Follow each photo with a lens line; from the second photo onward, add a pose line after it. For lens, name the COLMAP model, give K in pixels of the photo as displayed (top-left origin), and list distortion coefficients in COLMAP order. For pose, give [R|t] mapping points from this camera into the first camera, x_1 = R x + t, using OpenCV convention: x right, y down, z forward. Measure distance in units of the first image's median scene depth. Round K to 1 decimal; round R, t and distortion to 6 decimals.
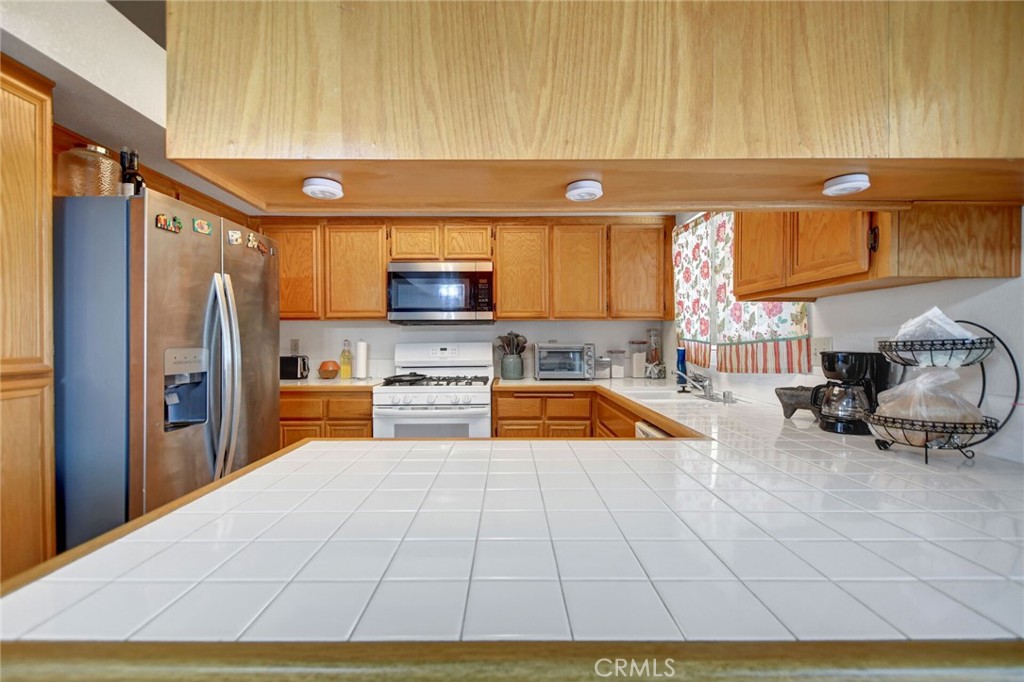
lens RADIAL K [[444.7, 0, 502.1], [0, 444.7, 341.7], [0, 0, 1]] dist [0.005352, -0.005877]
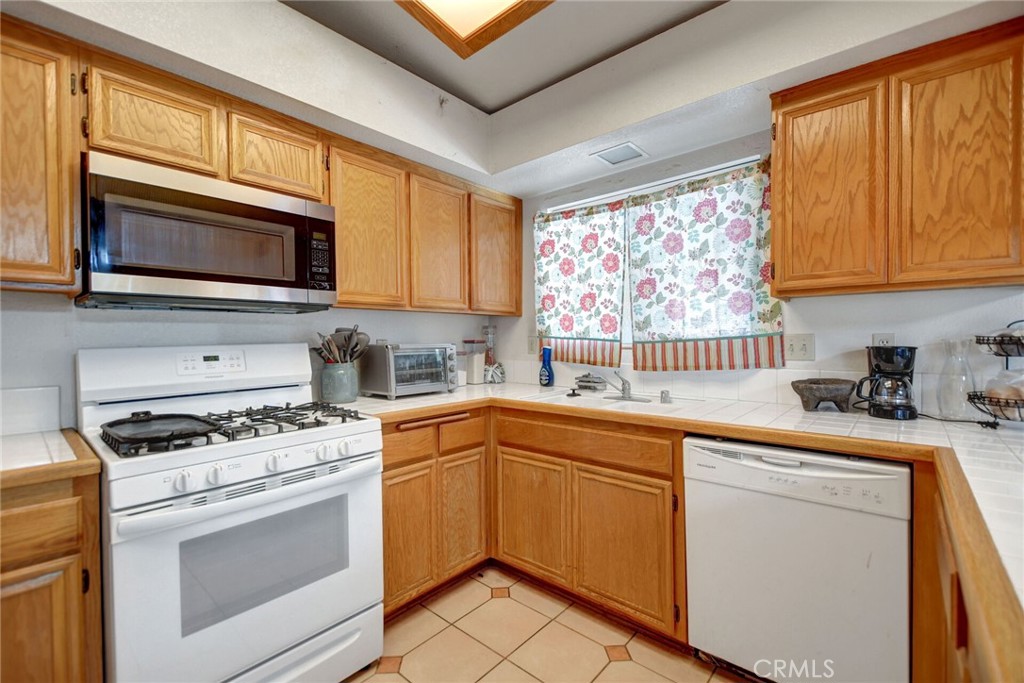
lens RADIAL K [[444.7, 0, 510.3], [0, 444.7, 343.9], [0, 0, 1]] dist [0.005352, -0.005877]
pose [[0.650816, -0.012944, 0.759125, -0.342725], [0.009220, 0.999916, 0.009146, -0.001533], [-0.759180, 0.001047, 0.650880, 0.478547]]
